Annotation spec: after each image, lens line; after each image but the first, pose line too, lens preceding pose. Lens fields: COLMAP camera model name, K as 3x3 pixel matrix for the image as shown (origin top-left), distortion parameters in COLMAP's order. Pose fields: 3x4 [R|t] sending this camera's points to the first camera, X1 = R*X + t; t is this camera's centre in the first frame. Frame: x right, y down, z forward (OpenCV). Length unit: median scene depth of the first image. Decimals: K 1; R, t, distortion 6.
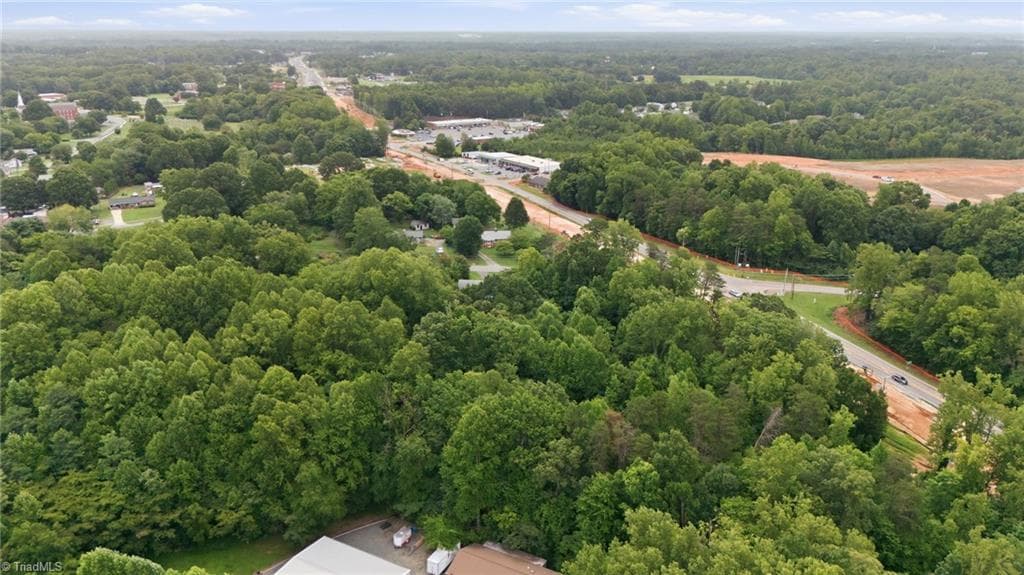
lens RADIAL K [[761.0, 0, 505.3], [0, 761.0, 292.9], [0, 0, 1]] dist [0.062834, -0.069390]
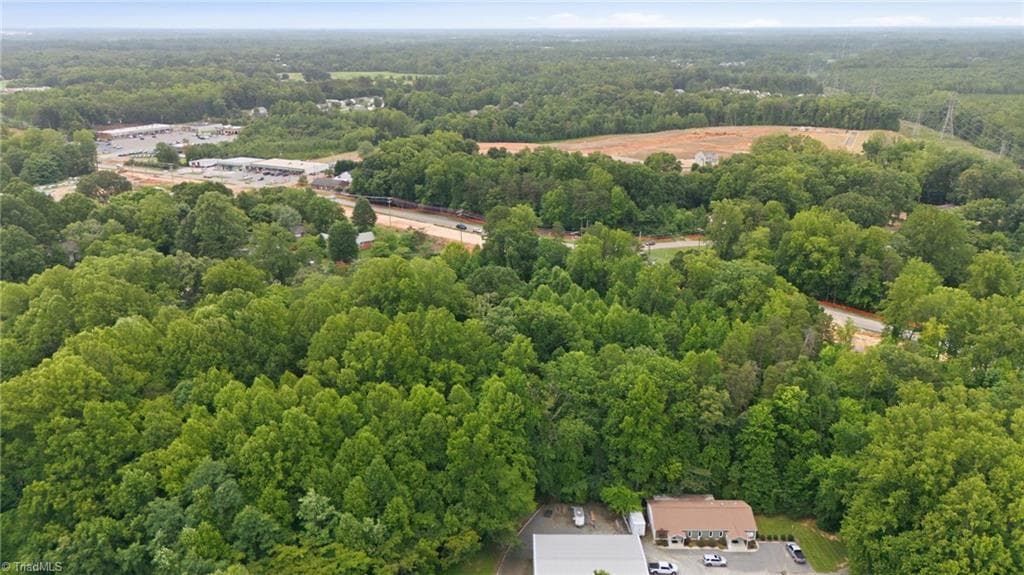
lens RADIAL K [[743.0, 0, 512.0], [0, 743.0, 287.5], [0, 0, 1]] dist [0.100777, -0.134939]
pose [[0.877896, -0.160363, 0.451201, -0.151173], [0.159122, 0.986408, 0.040982, -0.011147], [-0.451640, 0.035818, 0.891481, 0.028287]]
